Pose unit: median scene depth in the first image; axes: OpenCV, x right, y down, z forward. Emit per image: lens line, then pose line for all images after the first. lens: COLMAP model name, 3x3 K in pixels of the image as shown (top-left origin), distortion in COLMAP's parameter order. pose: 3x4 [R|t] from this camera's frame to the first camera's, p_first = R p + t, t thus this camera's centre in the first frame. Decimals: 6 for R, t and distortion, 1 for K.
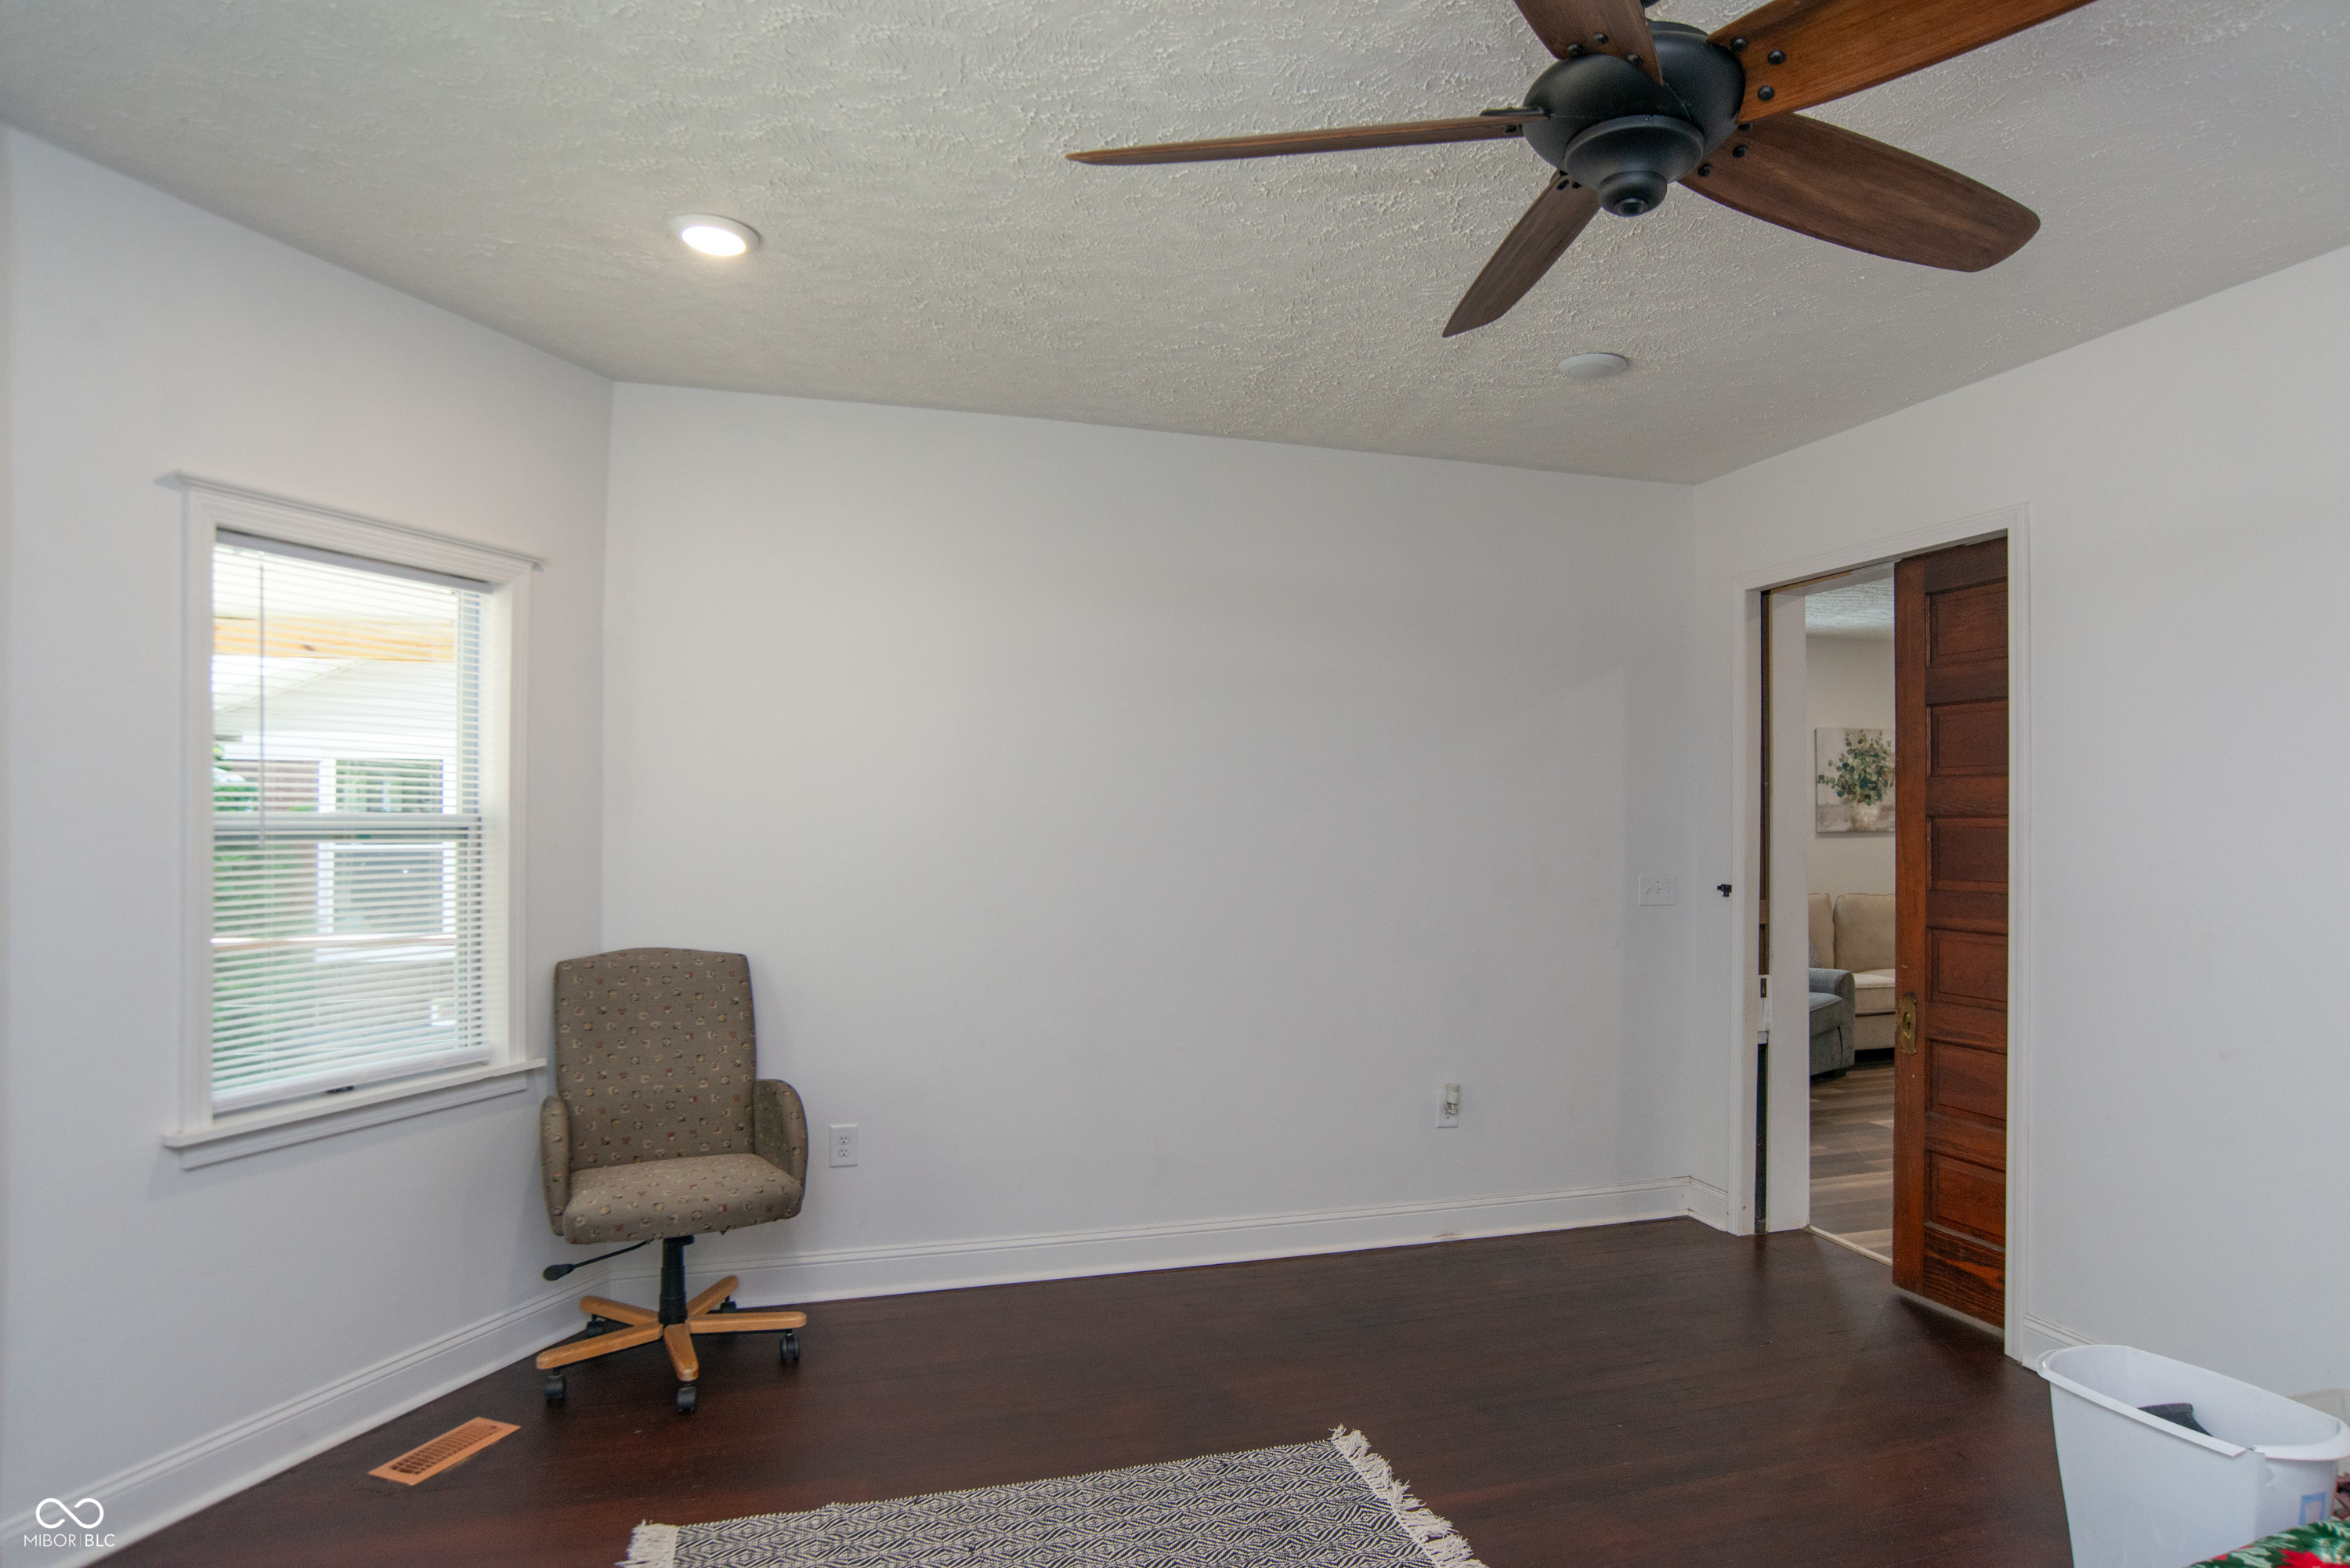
lens RADIAL K [[1330.7, 0, 1179.1], [0, 1330.7, 814.9], [0, 0, 1]] dist [0.000641, 0.000131]
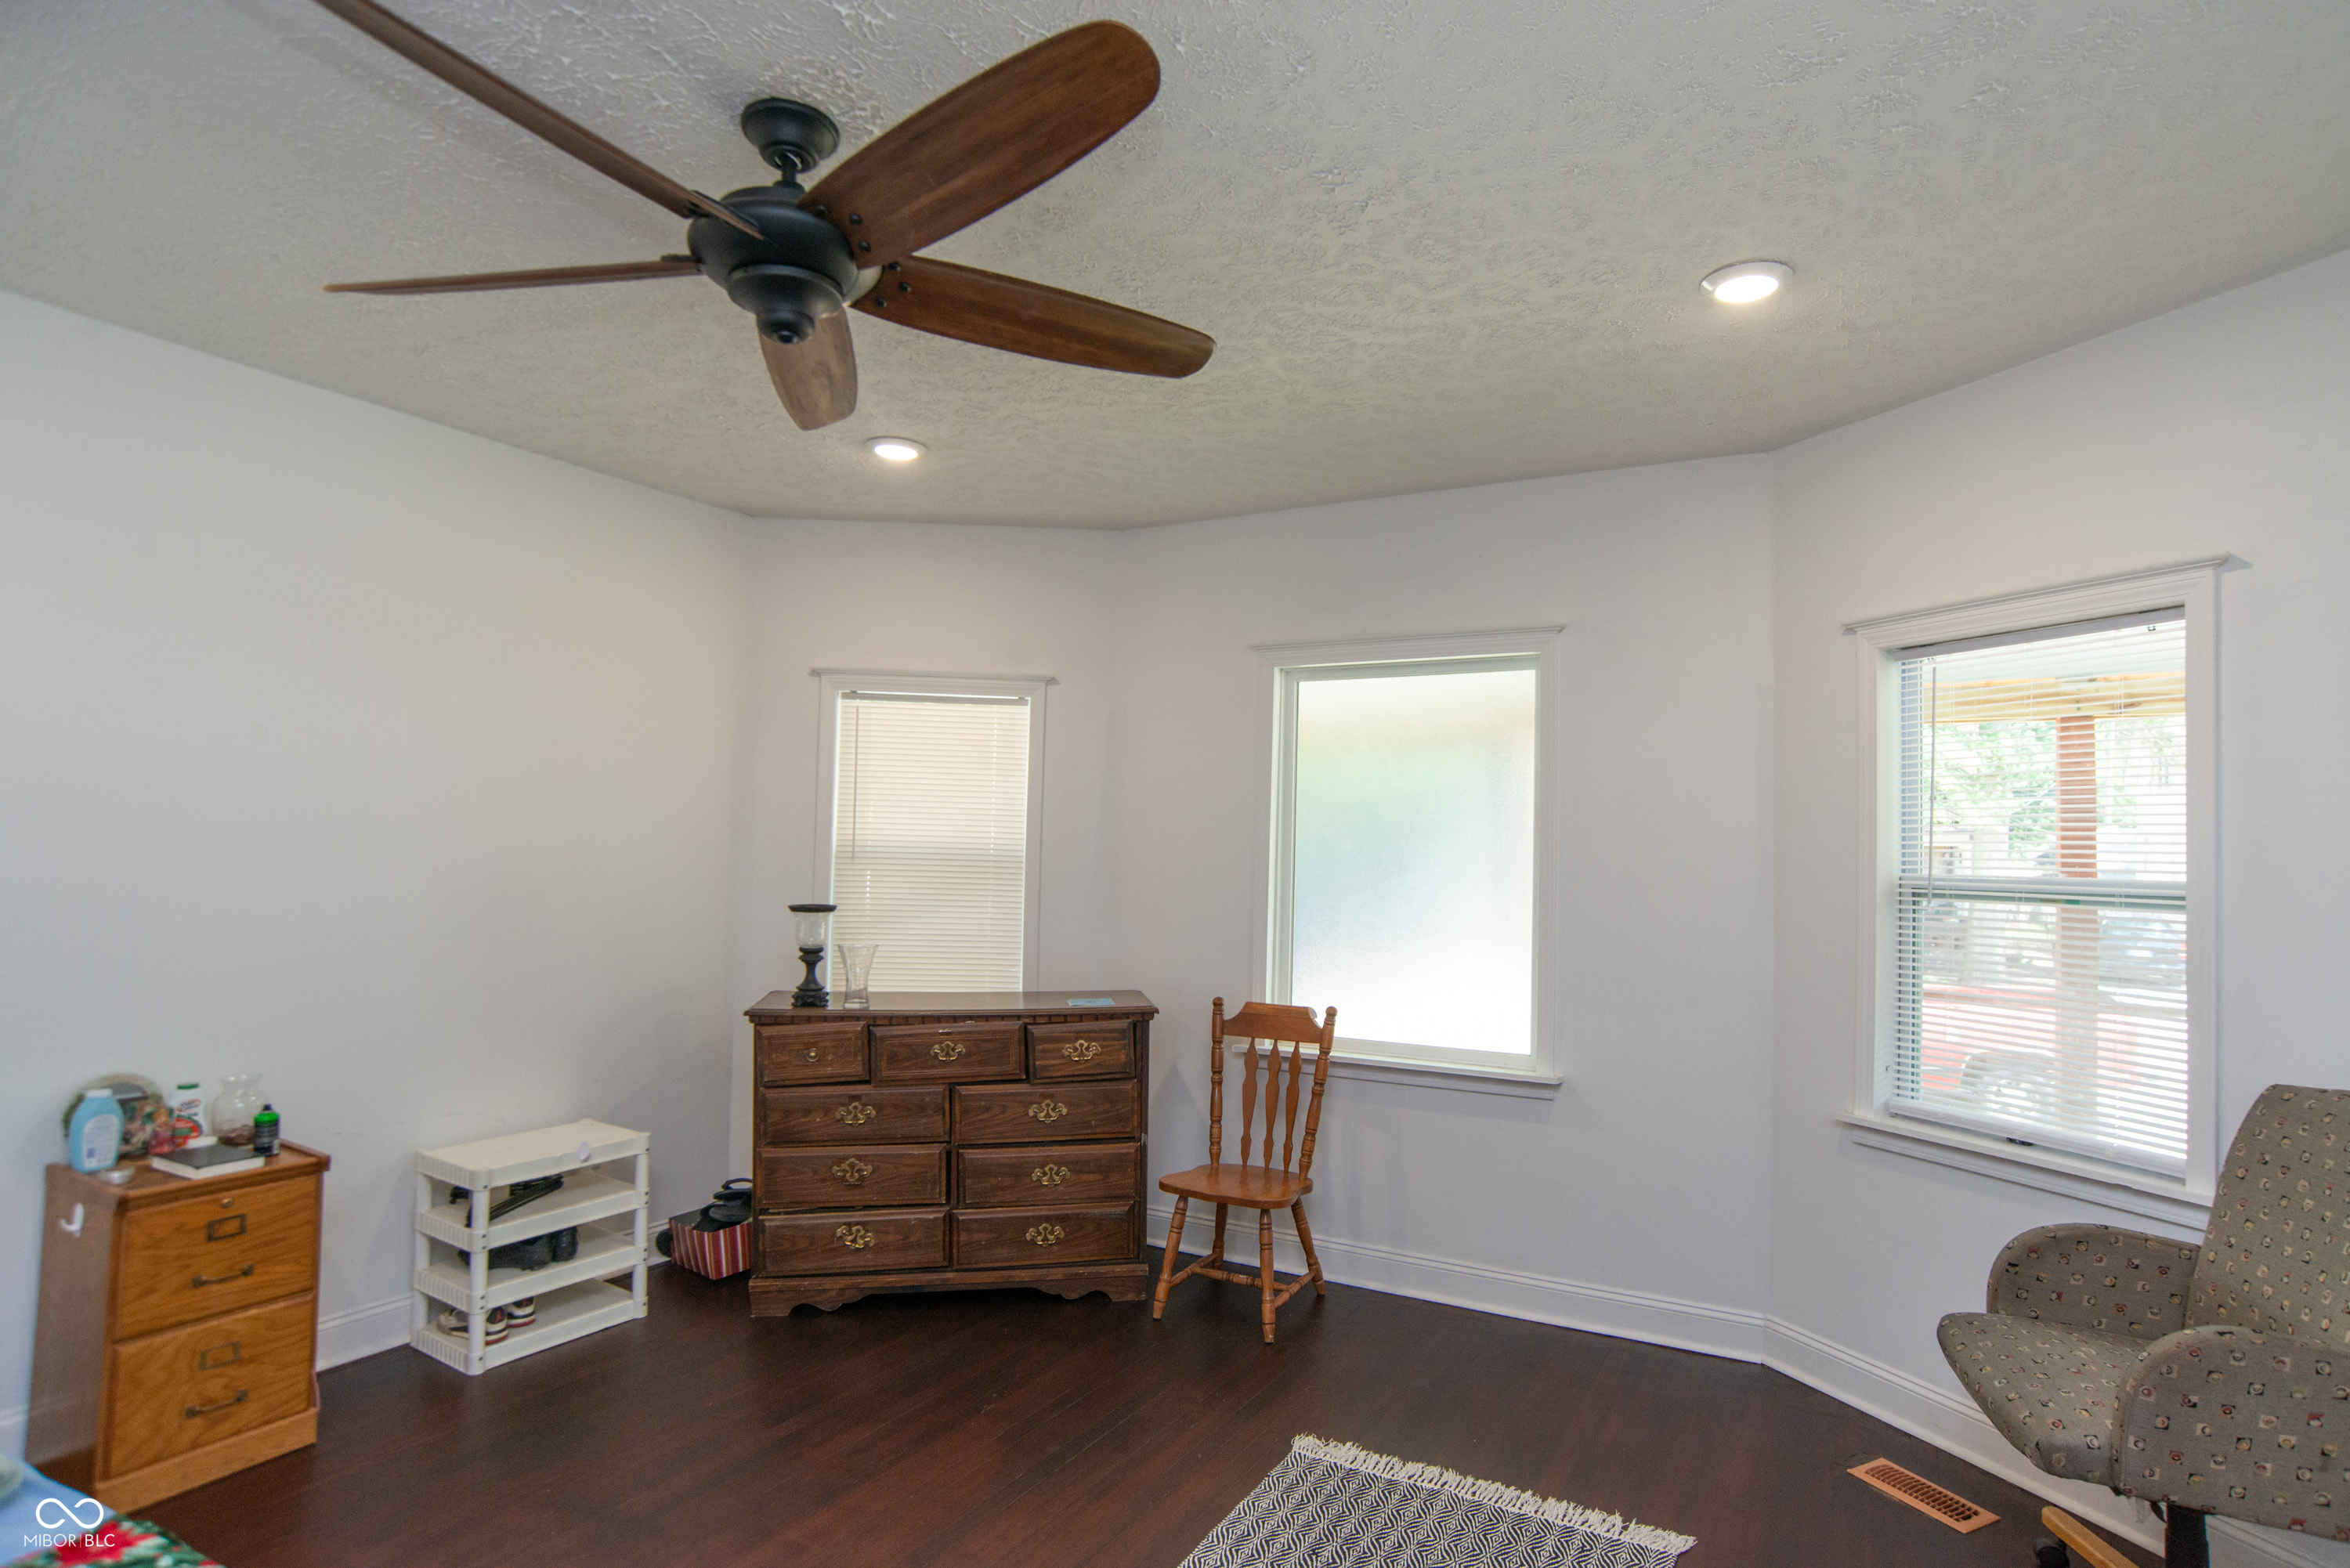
lens RADIAL K [[1195.9, 0, 1203.9], [0, 1195.9, 812.6], [0, 0, 1]] dist [-0.084162, 0.046027]
pose [[-0.707269, -0.044915, -0.705516, 0.472536], [-0.022634, 0.998907, -0.040902, -0.000523], [0.706582, -0.012960, -0.707512, 1.188672]]
